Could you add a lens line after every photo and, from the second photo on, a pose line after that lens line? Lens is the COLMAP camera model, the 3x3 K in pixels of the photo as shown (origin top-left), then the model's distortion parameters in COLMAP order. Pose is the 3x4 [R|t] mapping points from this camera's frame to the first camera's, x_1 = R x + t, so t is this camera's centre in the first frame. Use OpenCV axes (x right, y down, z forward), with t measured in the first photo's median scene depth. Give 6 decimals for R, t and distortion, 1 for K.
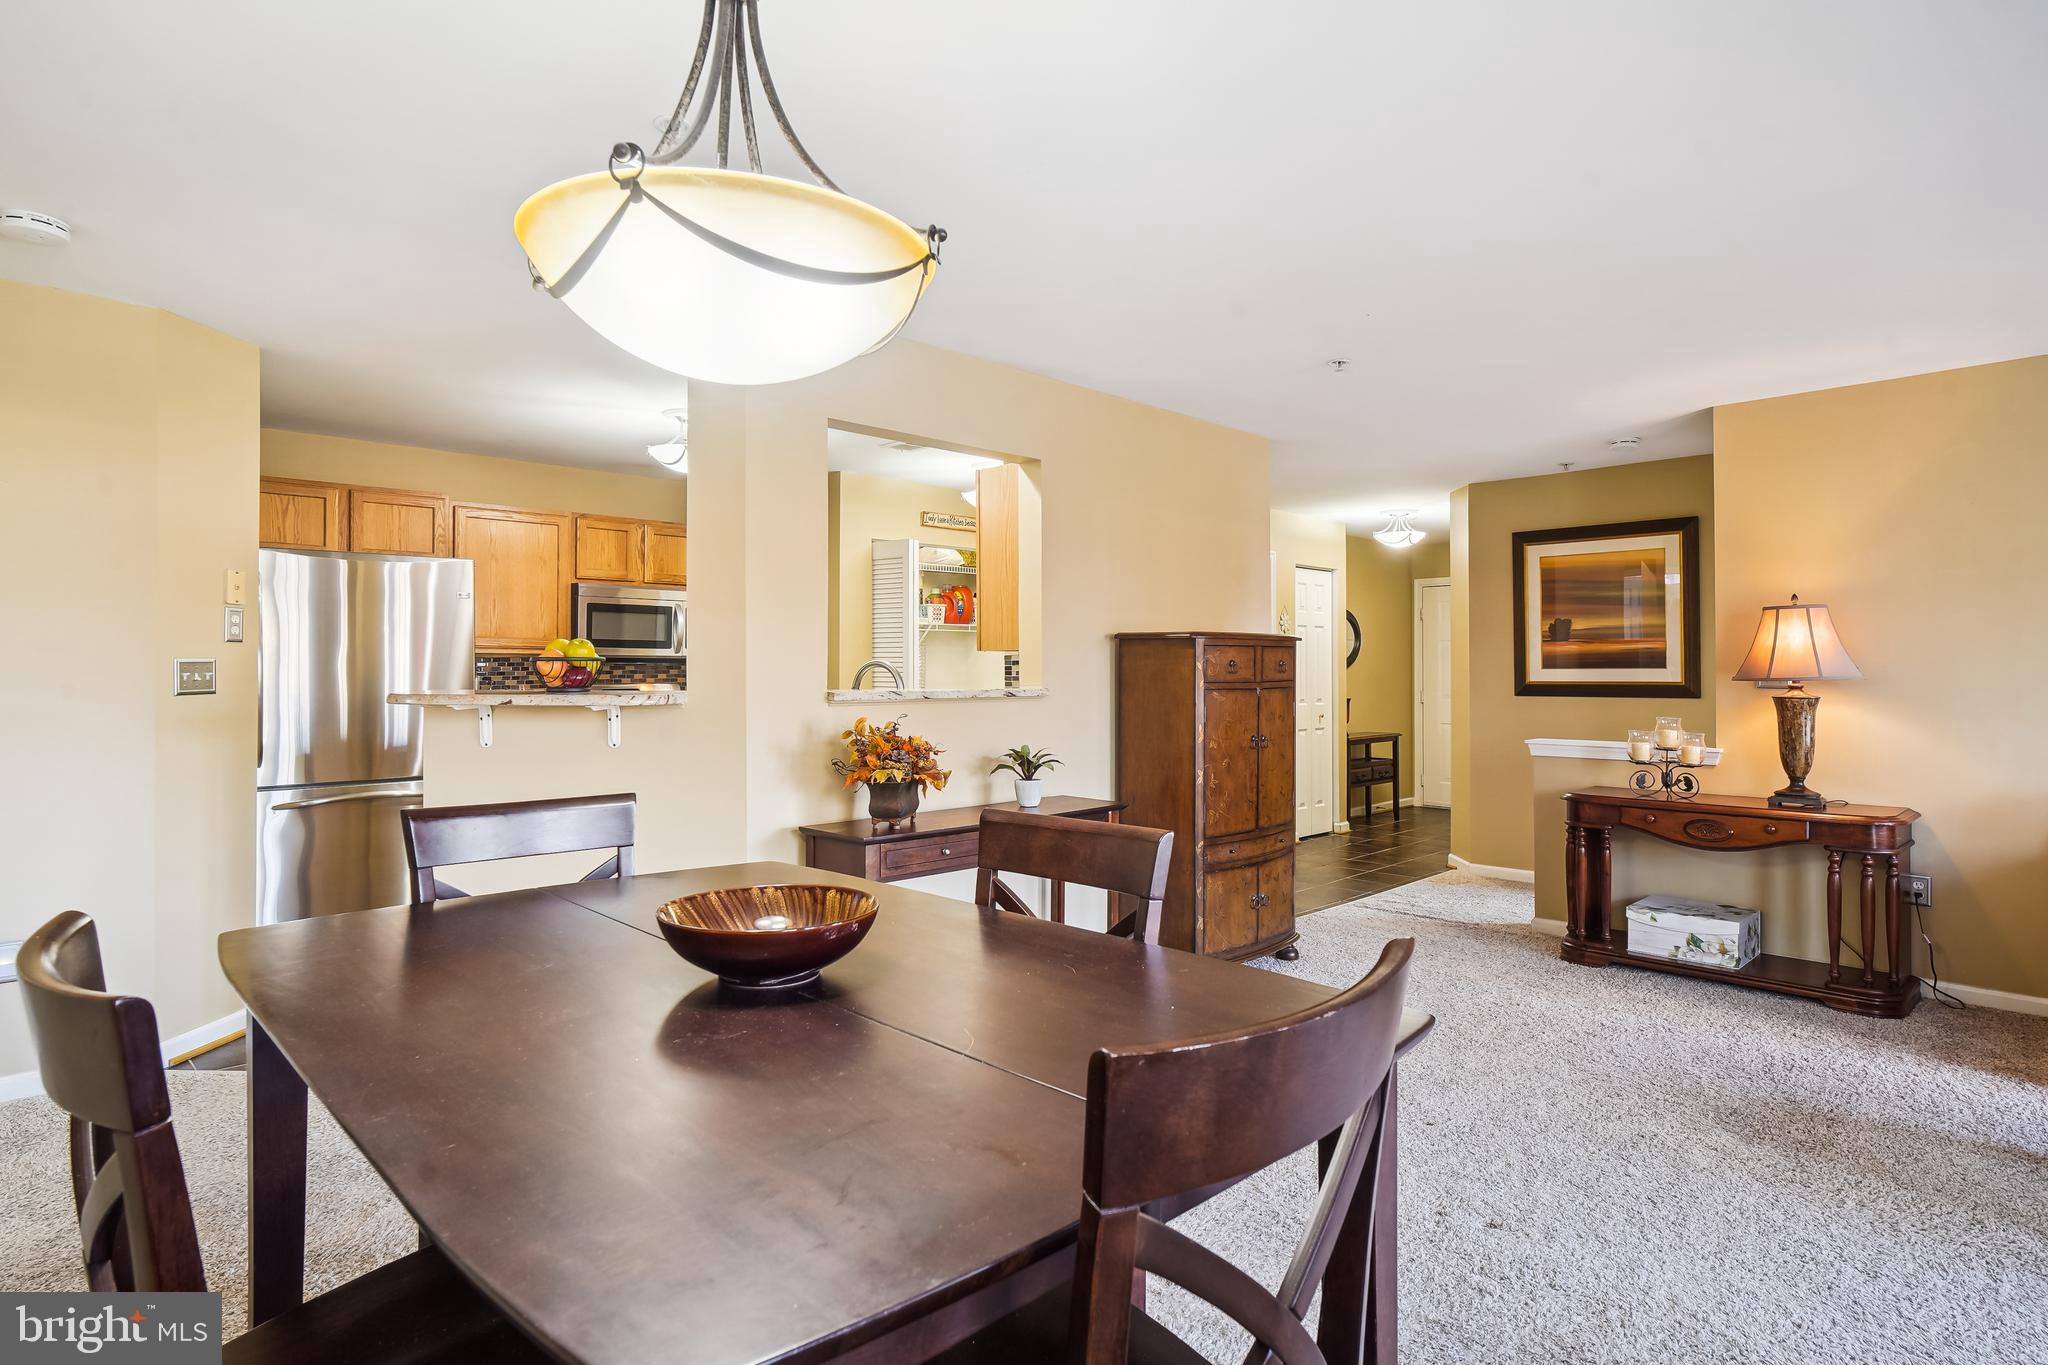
lens RADIAL K [[1073.8, 0, 1028.3], [0, 1073.8, 669.4], [0, 0, 1]] dist [-0.028928, 0.027621]
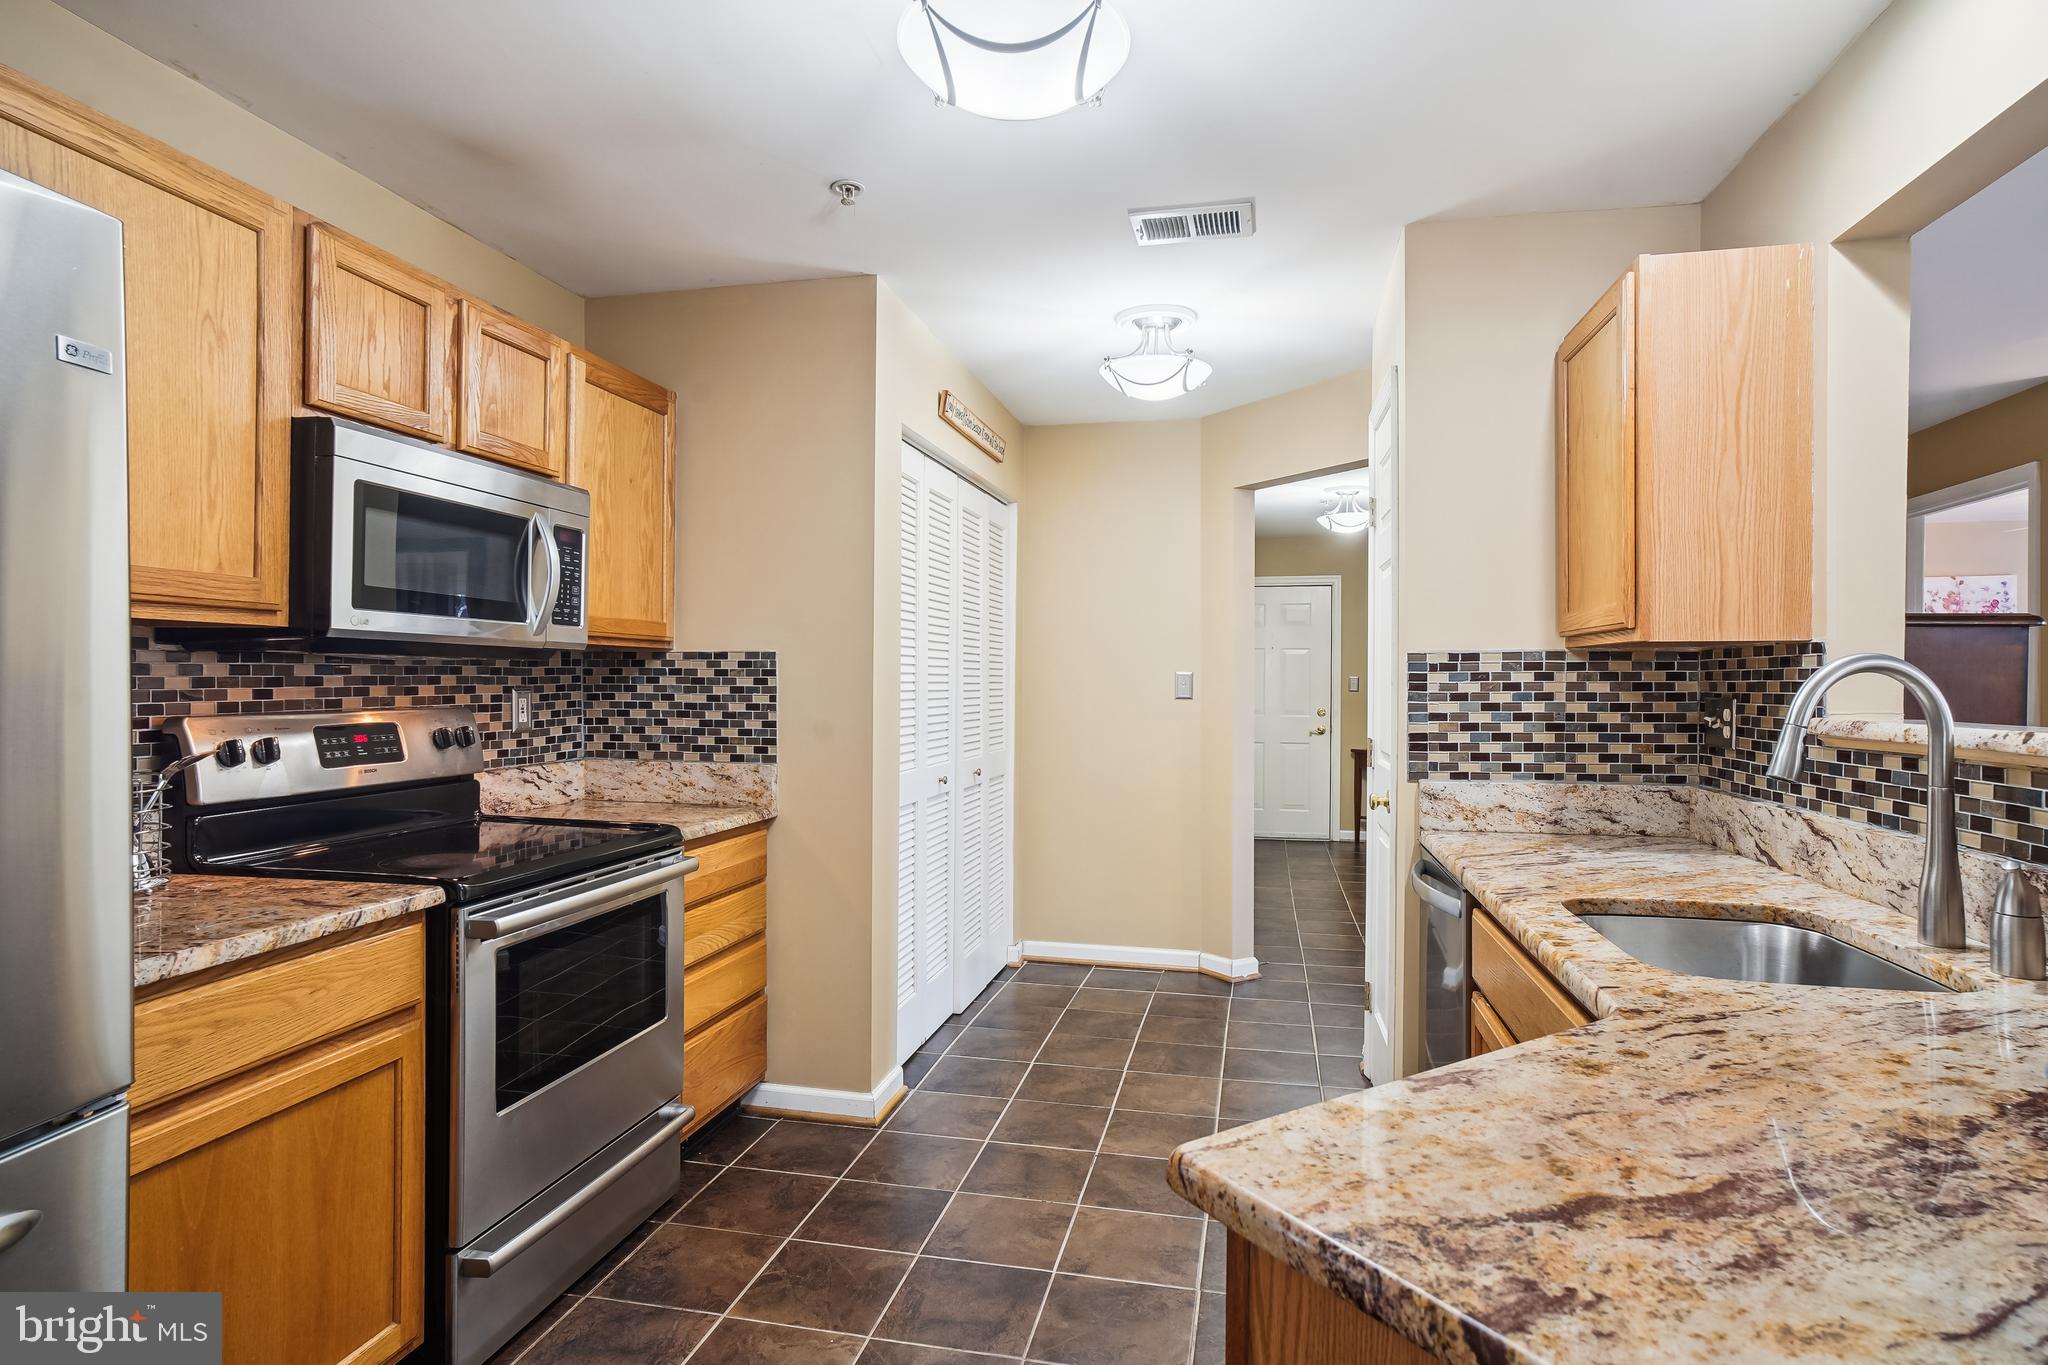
lens RADIAL K [[1073.8, 0, 1028.3], [0, 1073.8, 669.4], [0, 0, 1]] dist [-0.028928, 0.027621]
pose [[0.839720, 0.011783, 0.542891, -0.525409], [-0.005645, 0.999900, -0.012970, 0.002844], [-0.542990, 0.007827, 0.839703, 0.756527]]
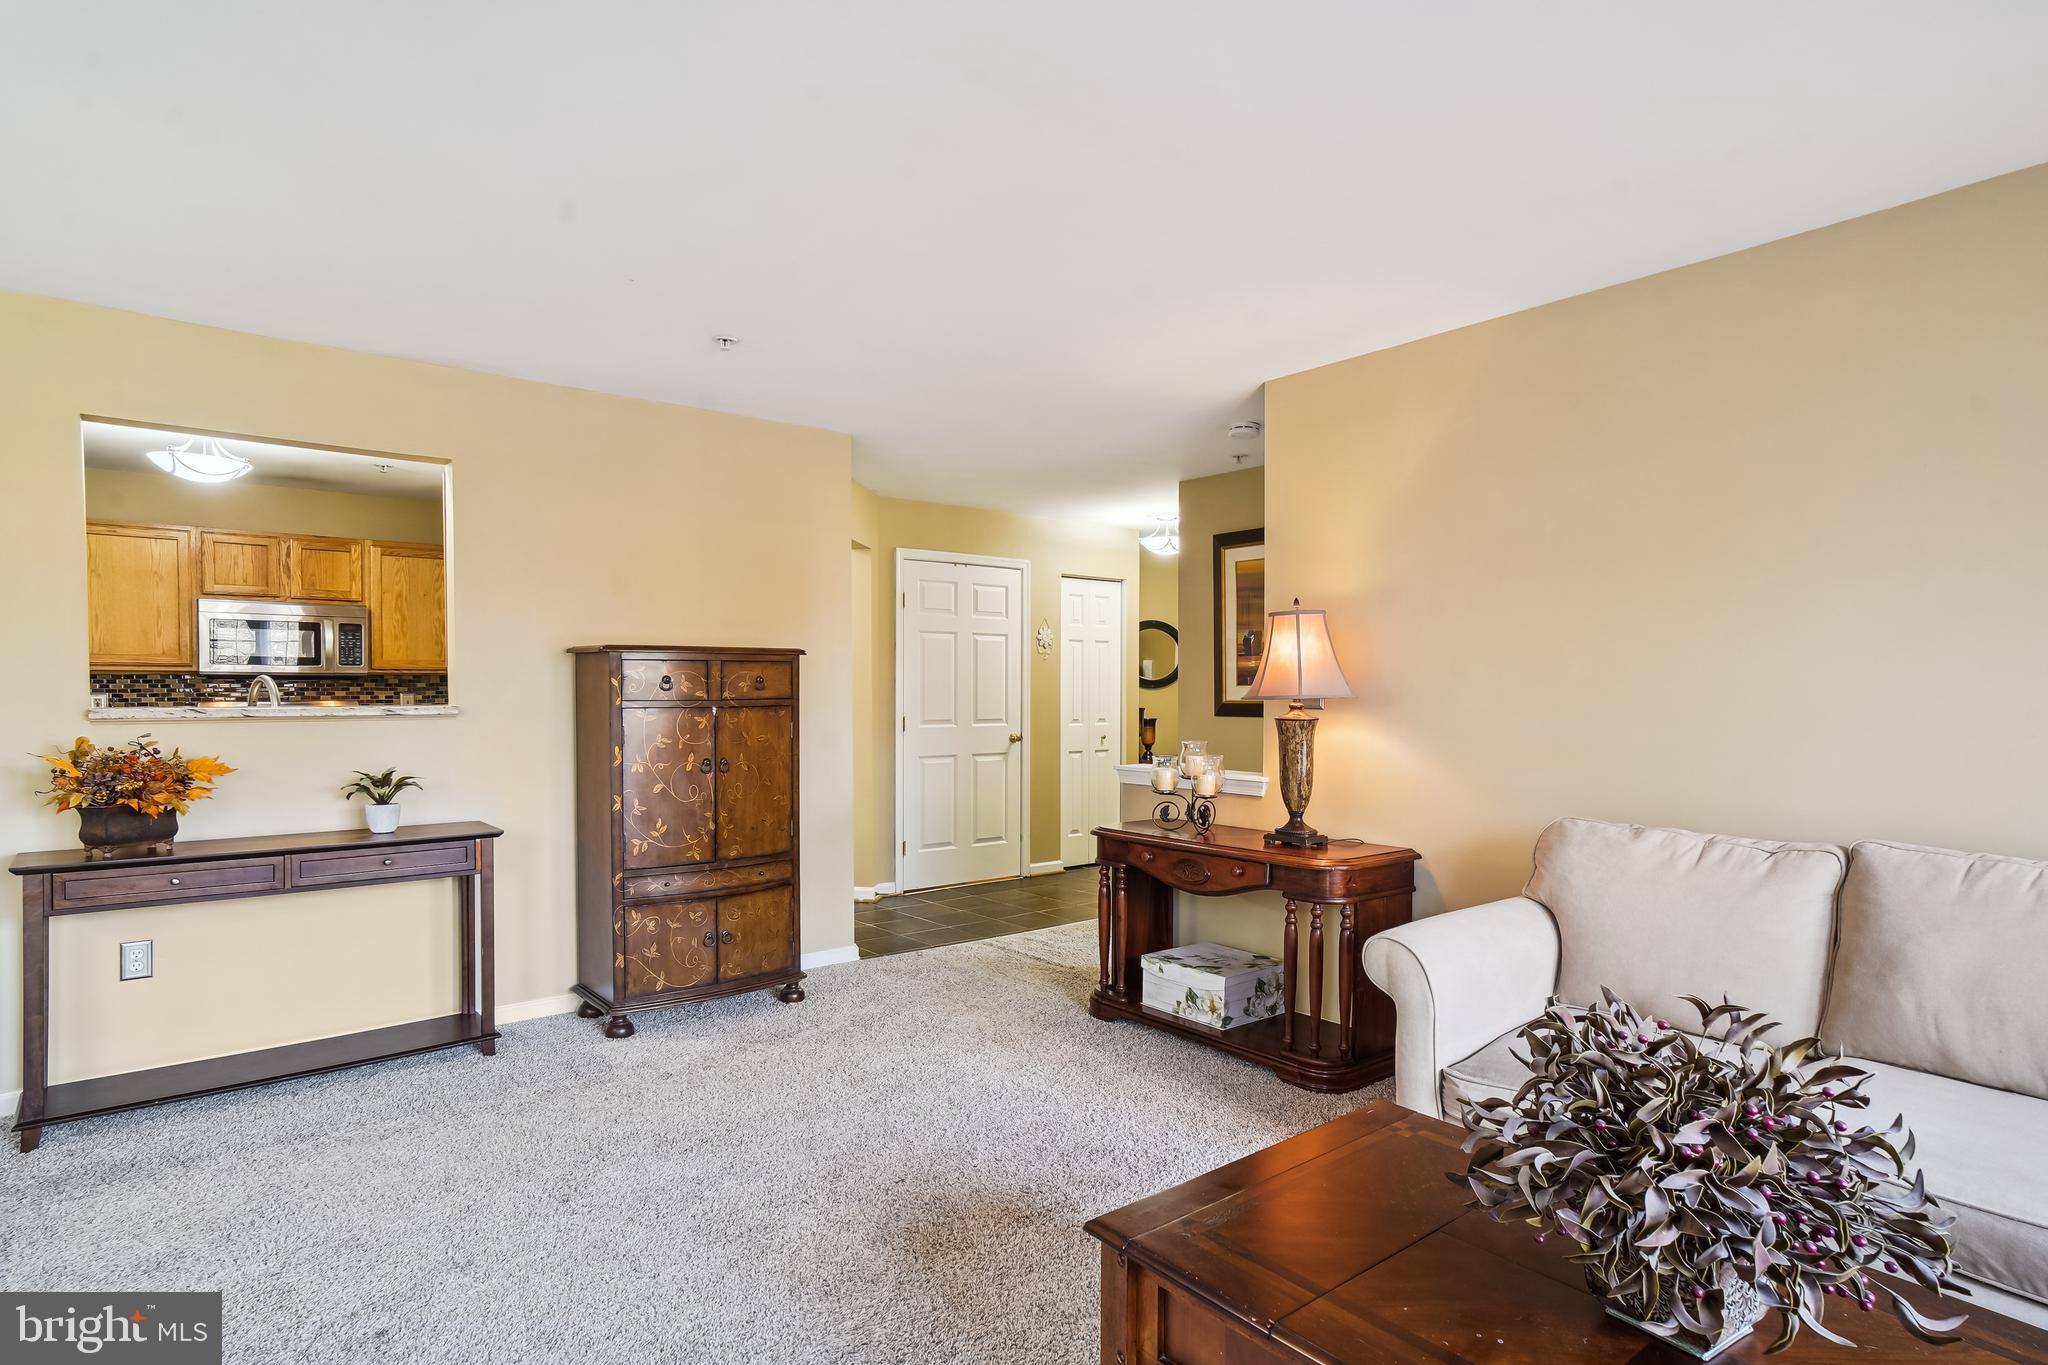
lens RADIAL K [[1082.3, 0, 1022.1], [0, 1082.3, 721.0], [0, 0, 1]] dist [-0.000882, 0.019429]
pose [[0.994895, 0.003460, -0.100856, 0.544068], [-0.000456, 0.999556, 0.029794, 0.002007], [0.100914, -0.029596, 0.994455, 0.101669]]
